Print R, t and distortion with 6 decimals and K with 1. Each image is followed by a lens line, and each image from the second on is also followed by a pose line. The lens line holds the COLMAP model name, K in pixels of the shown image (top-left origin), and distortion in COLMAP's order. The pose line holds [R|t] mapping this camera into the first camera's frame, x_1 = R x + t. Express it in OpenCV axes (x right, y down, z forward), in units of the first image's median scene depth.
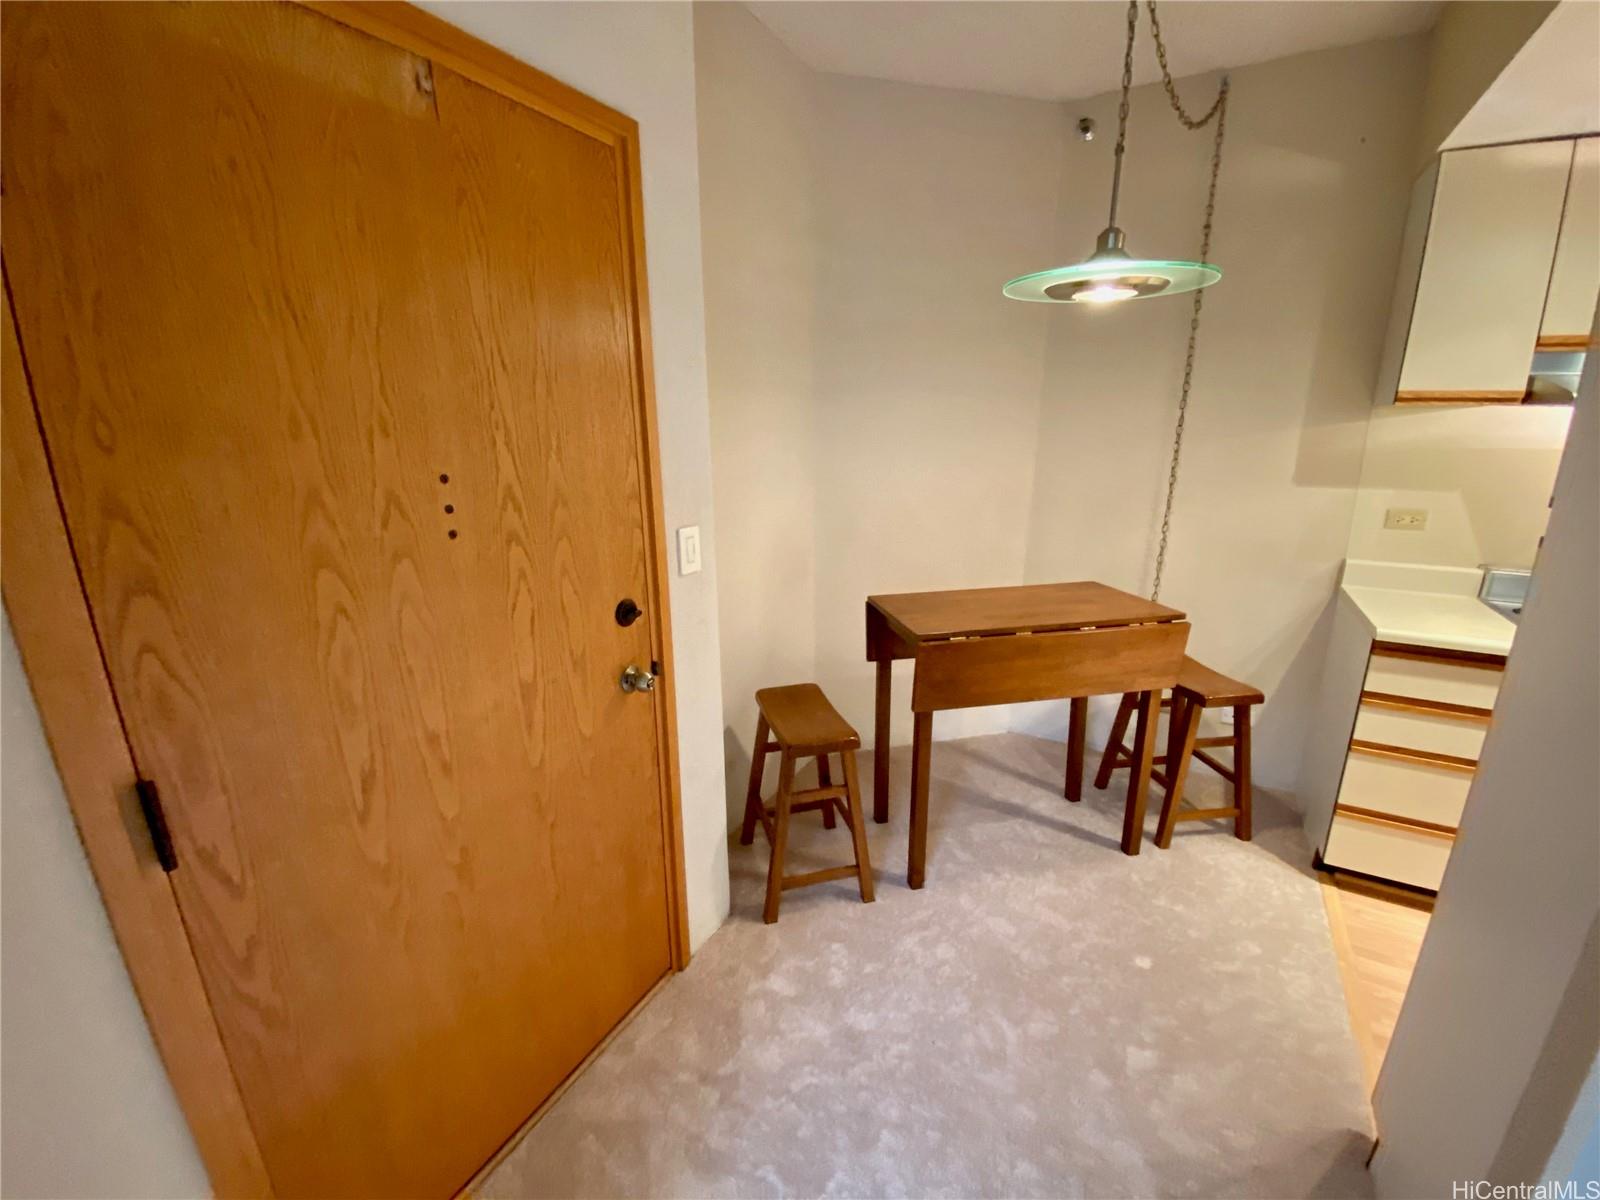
lens RADIAL K [[648.1, 0, 787.9], [0, 648.1, 595.4], [0, 0, 1]] dist [0.017094, -0.016252]
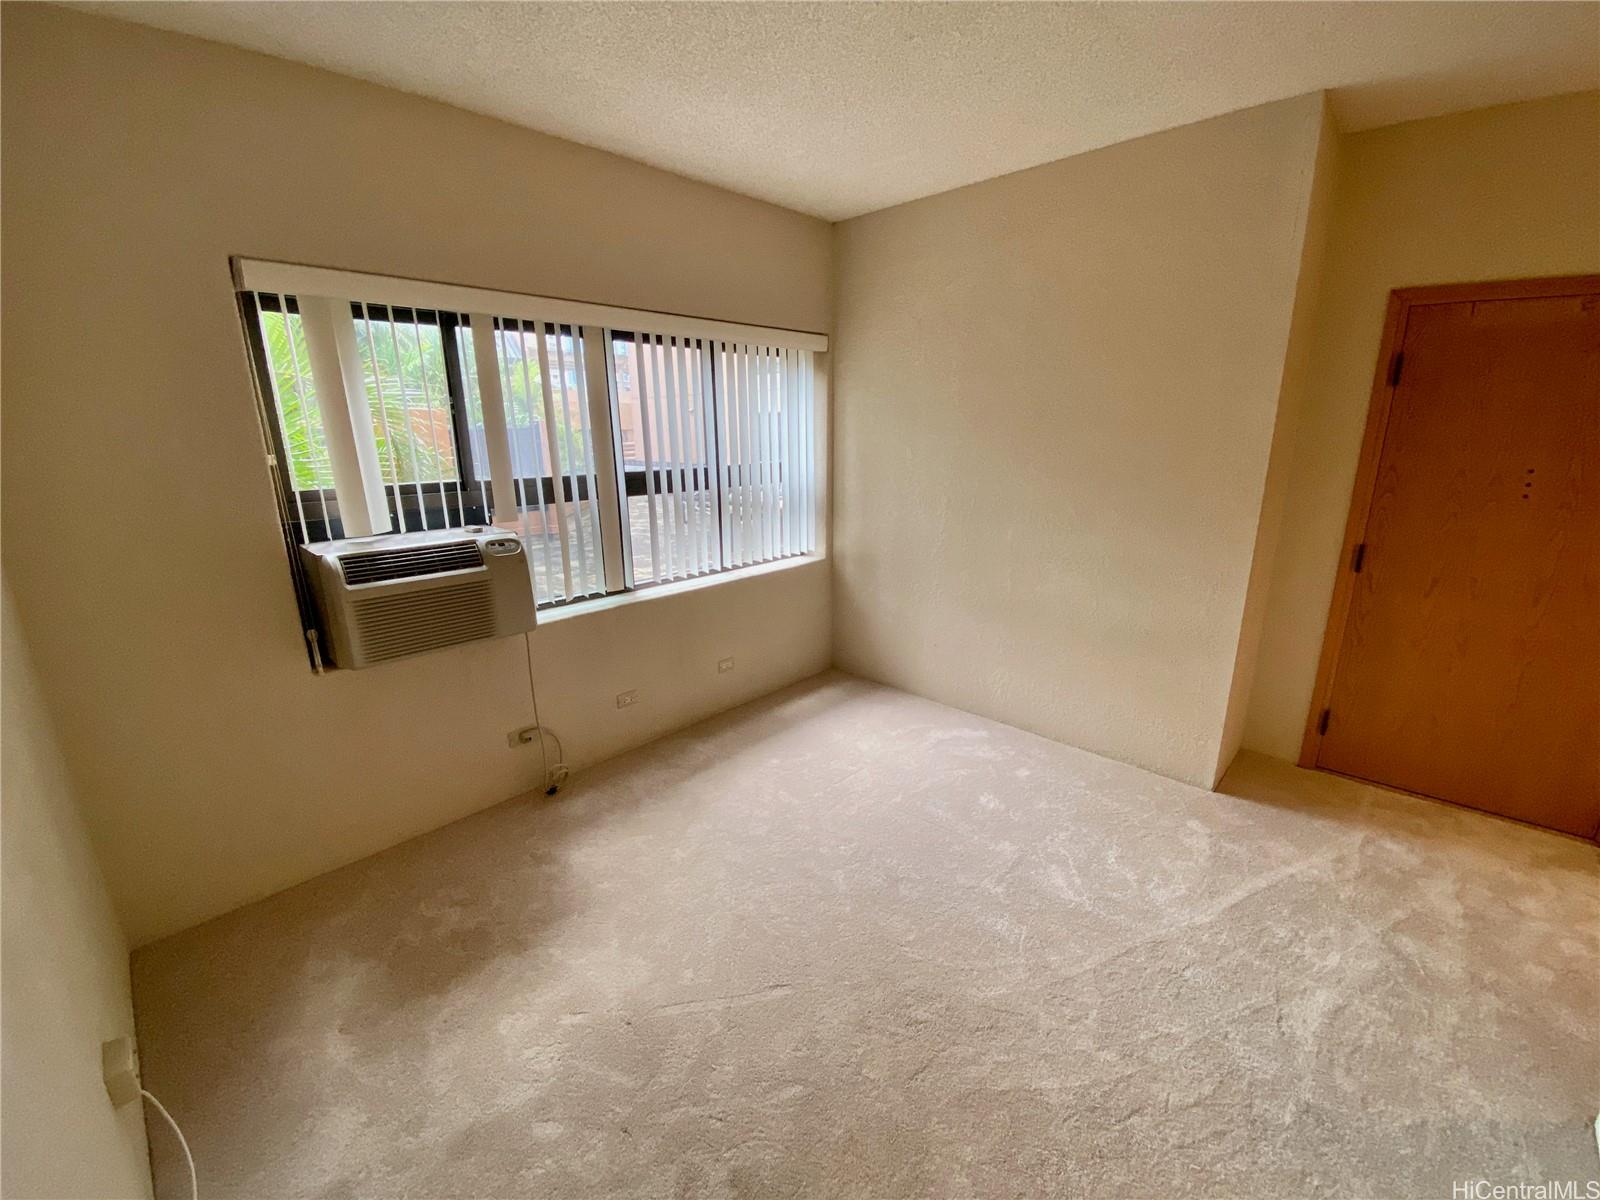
lens RADIAL K [[648.1, 0, 787.9], [0, 648.1, 595.4], [0, 0, 1]] dist [0.017094, -0.016252]
pose [[-0.220974, 0.253905, -0.941649, 1.103219], [-0.234168, 0.923460, 0.303952, 0.070427], [0.946750, 0.287669, -0.144604, -0.485944]]
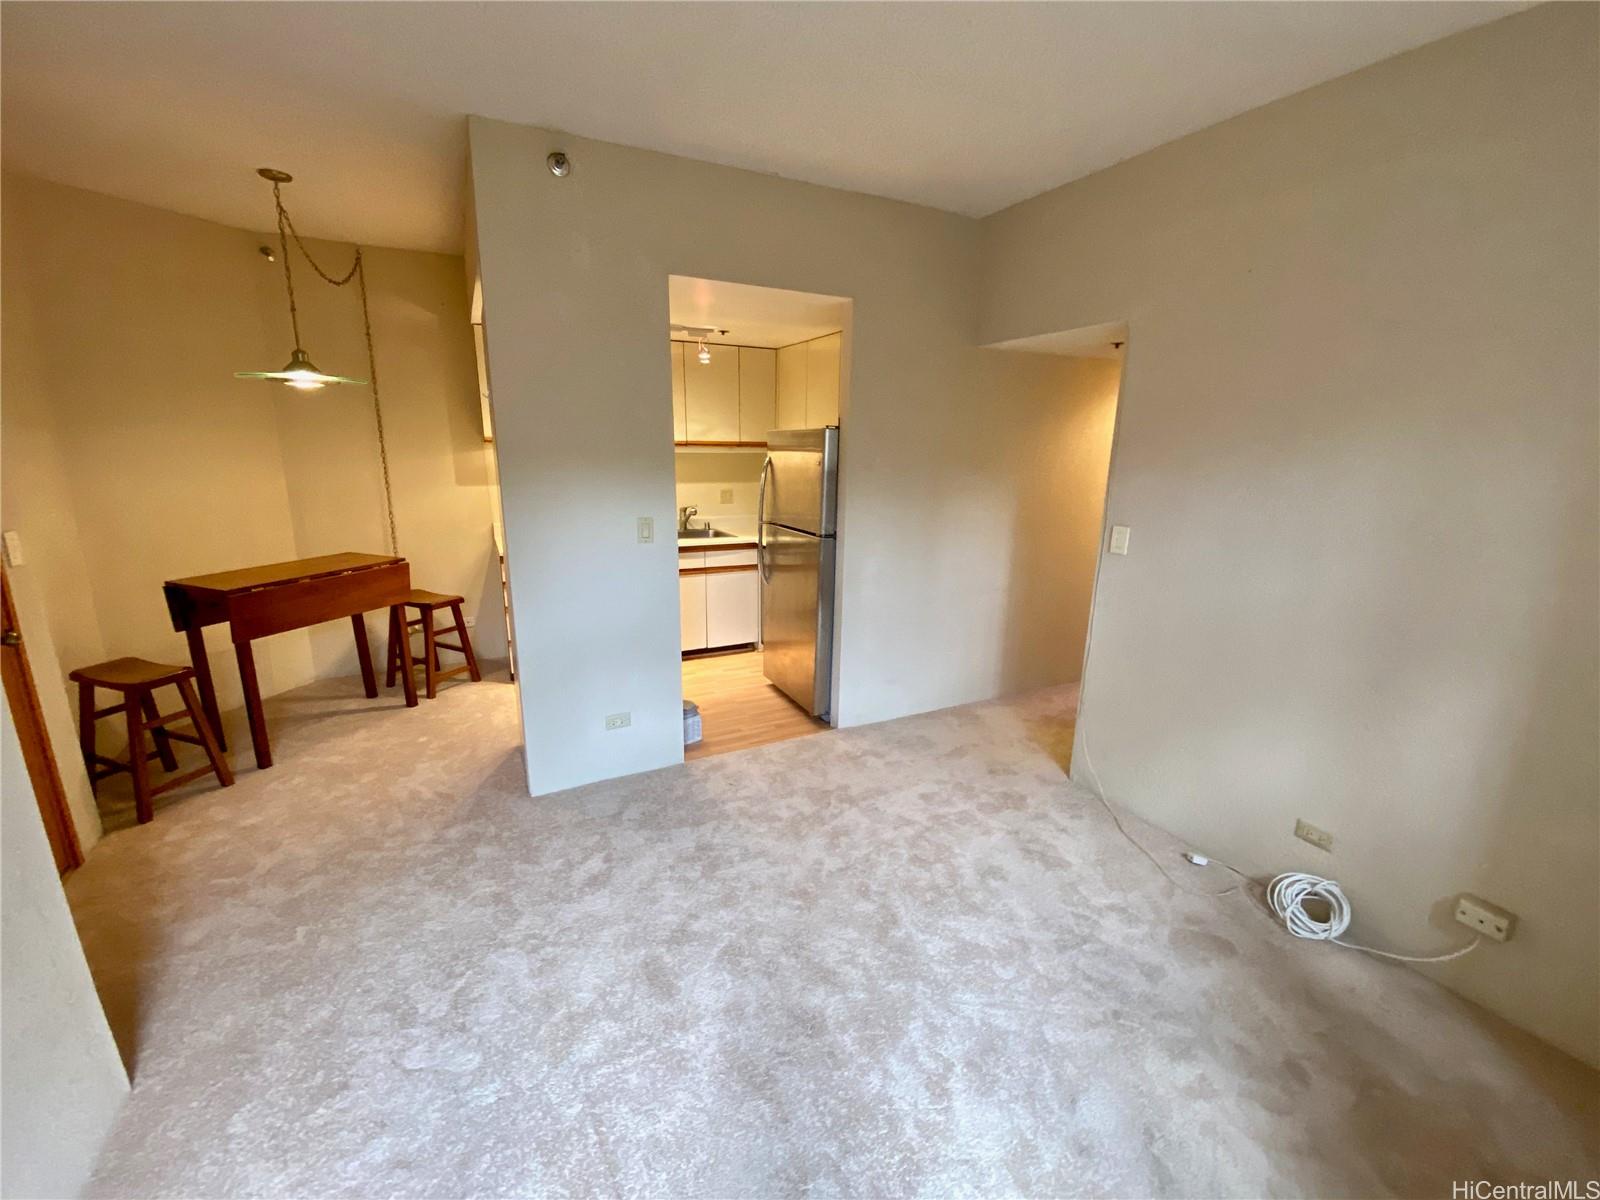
lens RADIAL K [[648.1, 0, 787.9], [0, 648.1, 595.4], [0, 0, 1]] dist [0.017094, -0.016252]
pose [[0.534359, -0.180650, 0.825728, -0.321052], [0.197089, 0.976596, 0.086113, 0.178540], [-0.821959, 0.116726, 0.557457, -0.841973]]
